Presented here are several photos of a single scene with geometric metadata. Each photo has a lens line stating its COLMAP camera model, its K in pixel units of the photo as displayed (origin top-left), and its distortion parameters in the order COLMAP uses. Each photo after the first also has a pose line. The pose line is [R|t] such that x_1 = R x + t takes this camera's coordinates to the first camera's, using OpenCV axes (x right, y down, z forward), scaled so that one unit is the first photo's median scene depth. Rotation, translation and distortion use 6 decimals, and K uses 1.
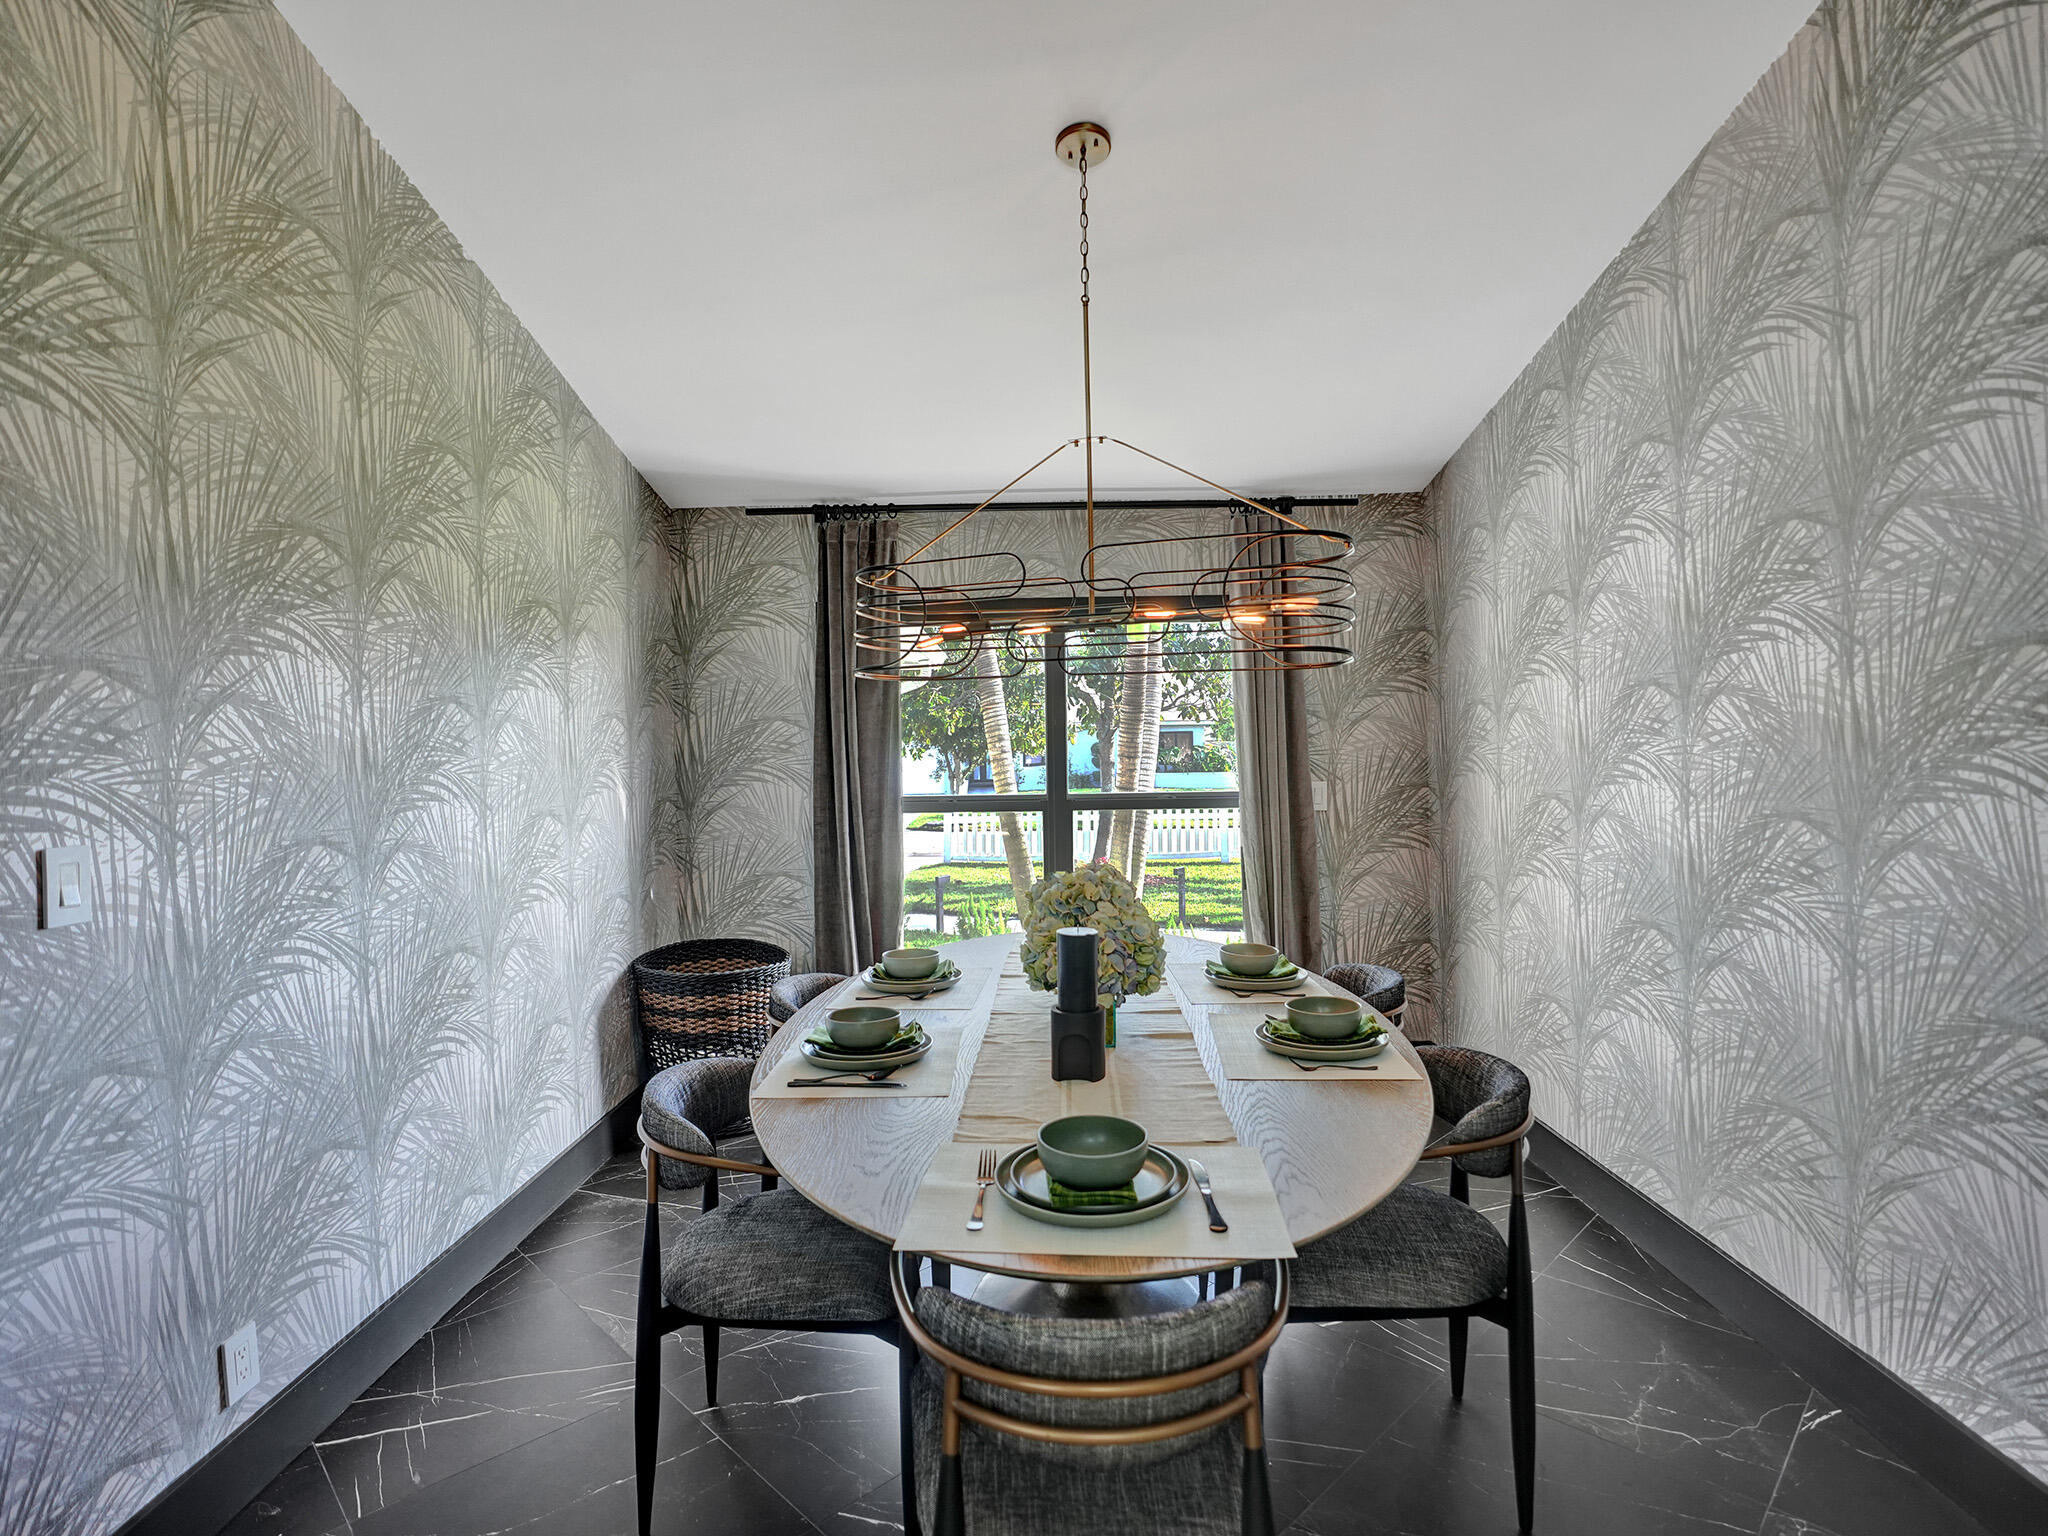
lens RADIAL K [[1050.8, 0, 1024.0], [0, 1050.8, 768.0], [0, 0, 1]] dist [-0.066509, 0.023940]
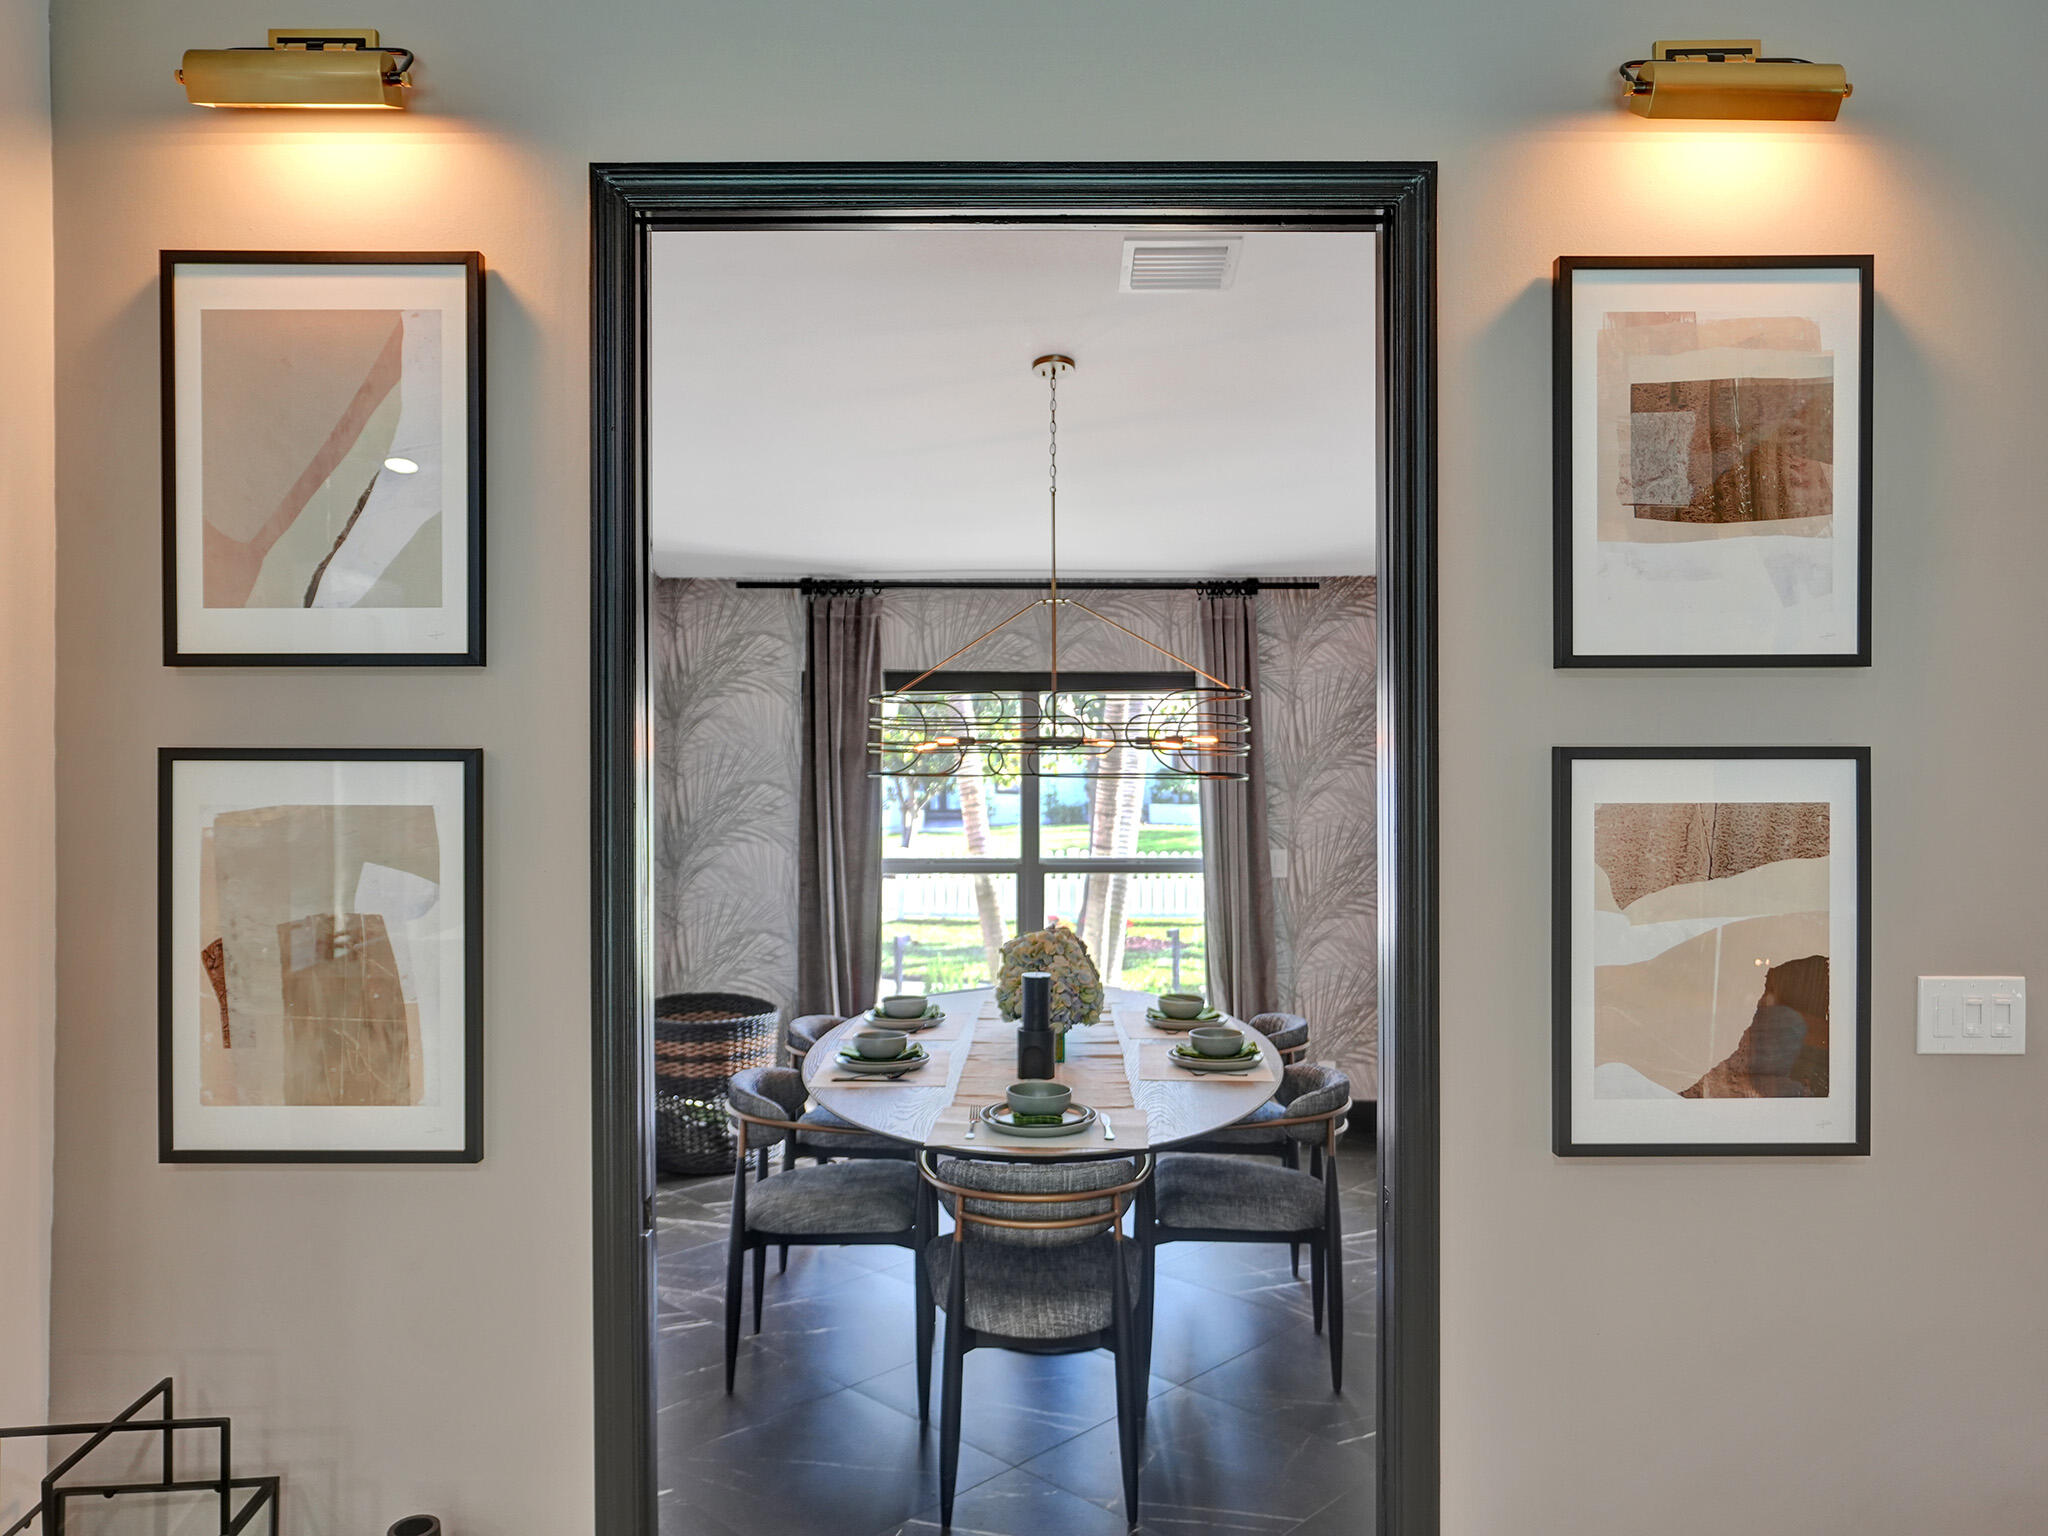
lens RADIAL K [[1197.2, 0, 1026.9], [0, 1197.2, 791.2], [0, 0, 1]] dist [-0.025808, 0.000412]
pose [[0.999575, 0.015337, 0.024775, -0.002499], [-0.014869, 0.999709, -0.018984, -0.024419], [-0.025059, 0.018607, 0.999513, -0.246716]]
